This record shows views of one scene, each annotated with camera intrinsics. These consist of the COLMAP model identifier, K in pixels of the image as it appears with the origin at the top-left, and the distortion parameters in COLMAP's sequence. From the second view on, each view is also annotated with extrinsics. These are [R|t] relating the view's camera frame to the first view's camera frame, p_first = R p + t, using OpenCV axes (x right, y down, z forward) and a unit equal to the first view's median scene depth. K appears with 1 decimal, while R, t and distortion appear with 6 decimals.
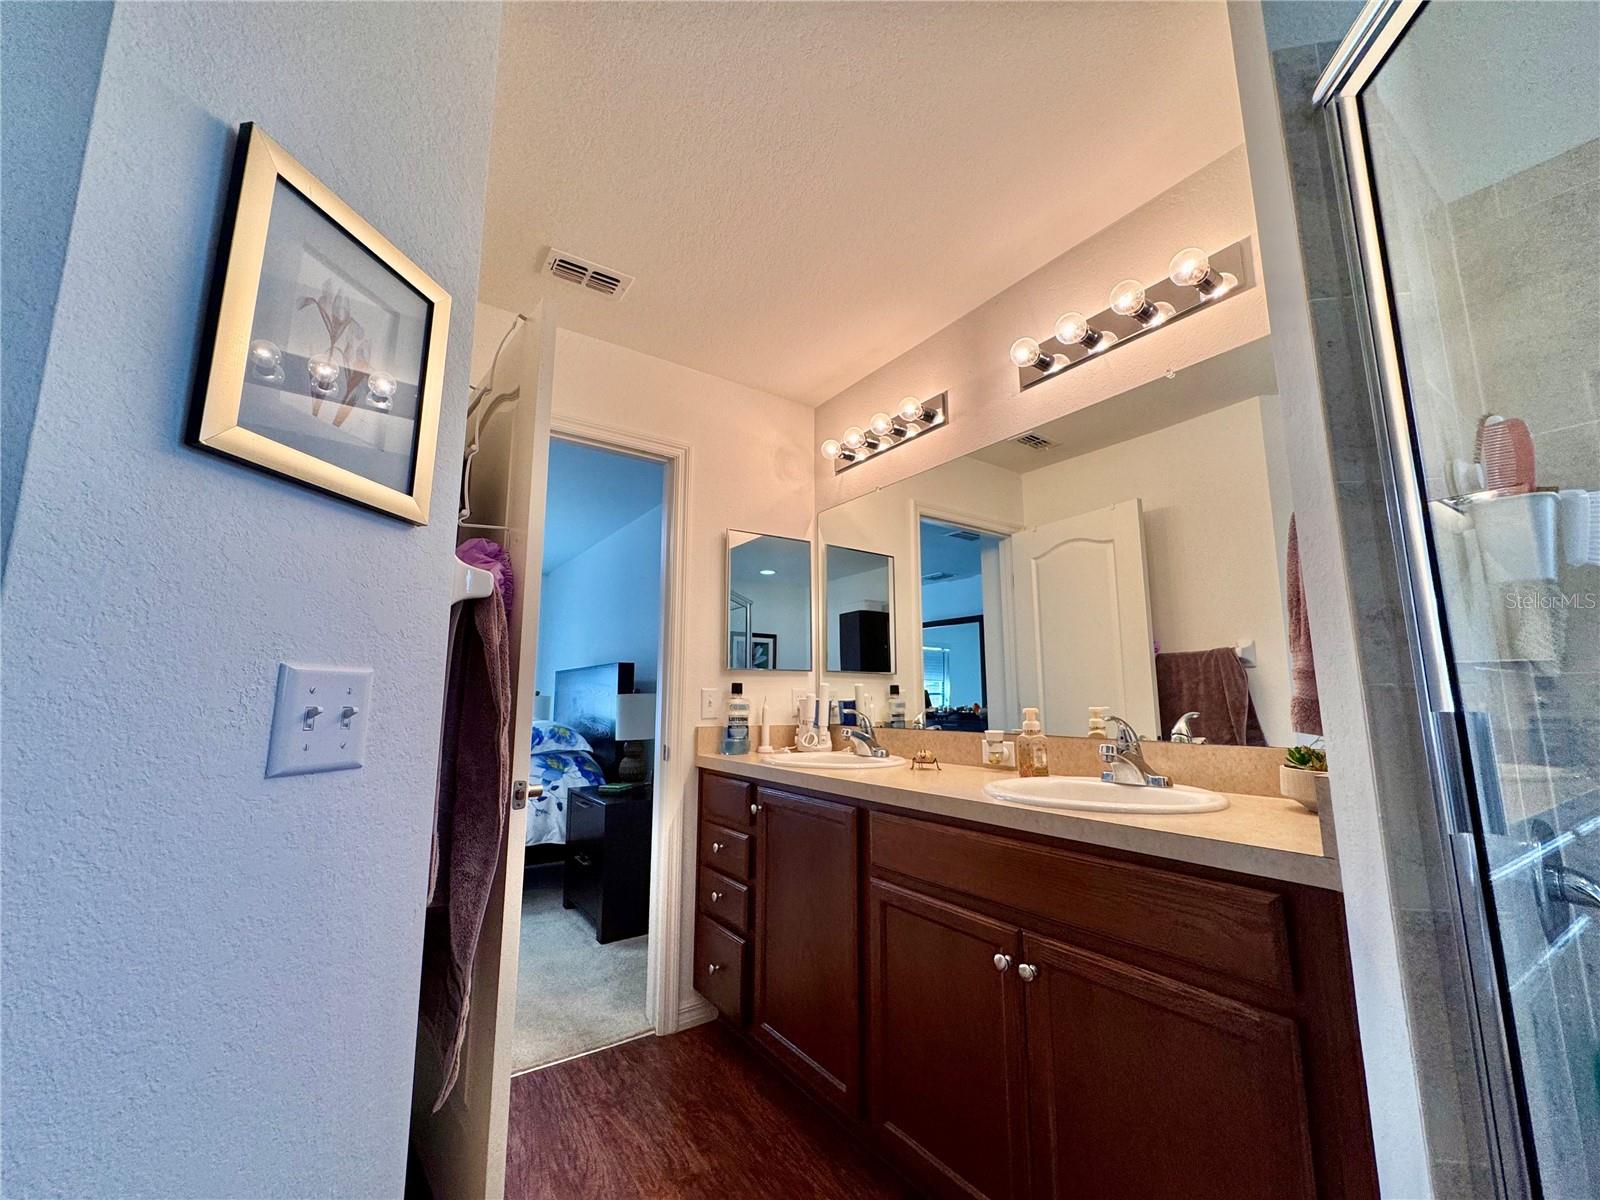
lens RADIAL K [[646.6, 0, 800.5], [0, 646.6, 595.1], [0, 0, 1]] dist [-0.000926, -0.000104]
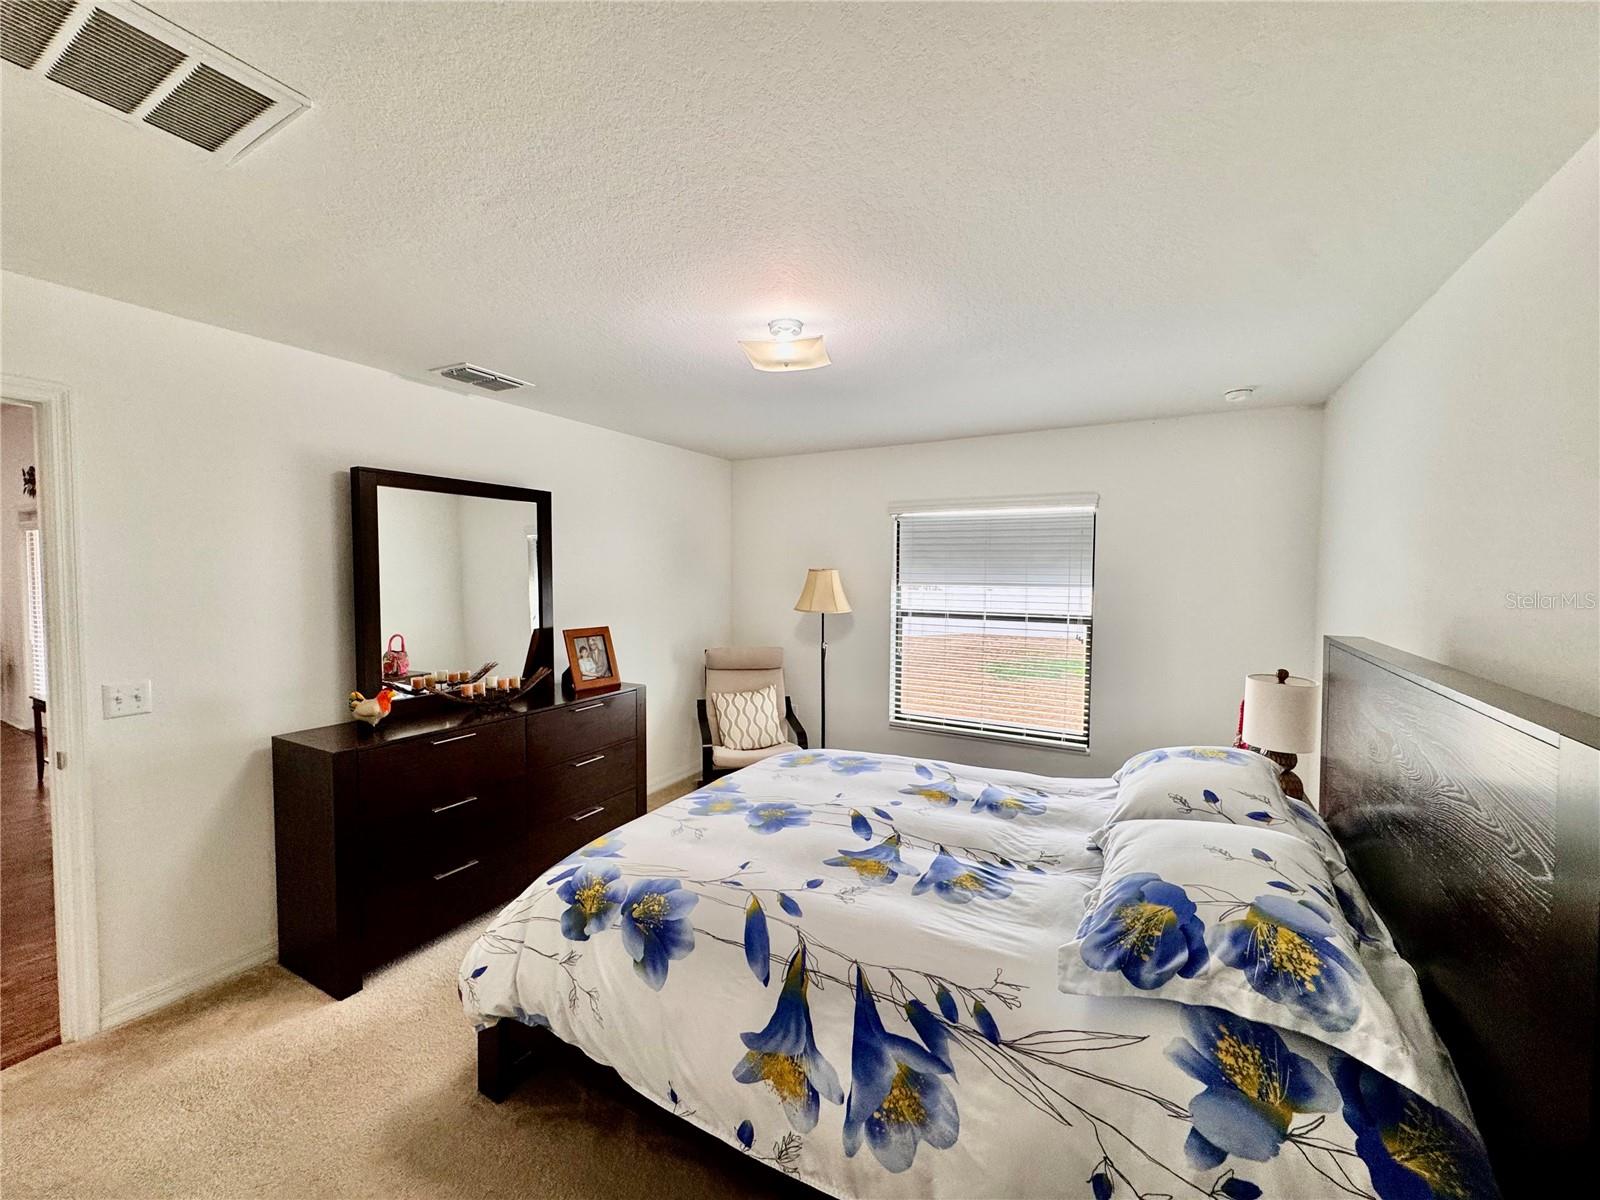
lens RADIAL K [[646.6, 0, 799.0], [0, 646.6, 596.8], [0, 0, 1]] dist [-0.000926, -0.000104]
pose [[0.445483, 0.039053, -0.894438, -0.226427], [0.139277, 0.983862, 0.112326, 0.004729], [0.884391, -0.174614, 0.432854, 0.742032]]
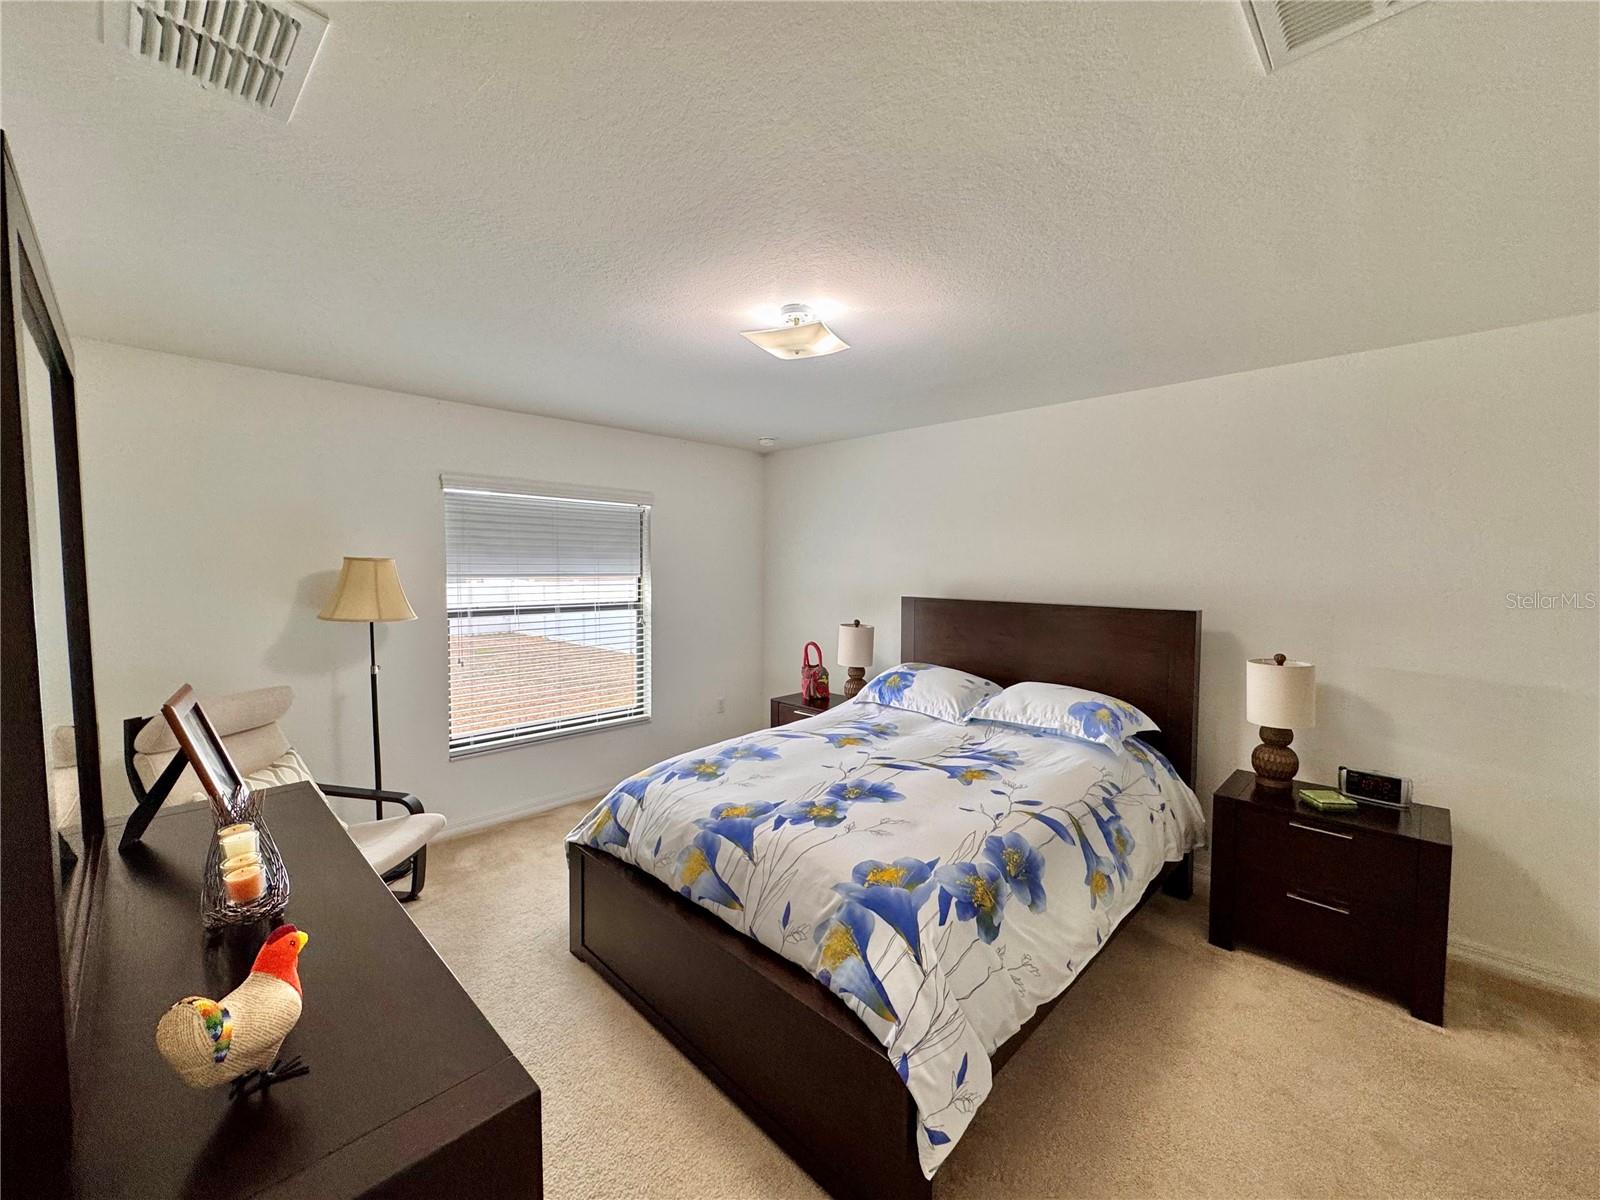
lens RADIAL K [[646.6, 0, 801.0], [0, 646.6, 603.6], [0, 0, 1]] dist [-0.000926, -0.000104]
pose [[0.977601, -0.008328, 0.210303, -0.893588], [-0.038276, 0.975520, 0.216556, -0.043871], [-0.206958, -0.219755, 0.953350, 0.421706]]
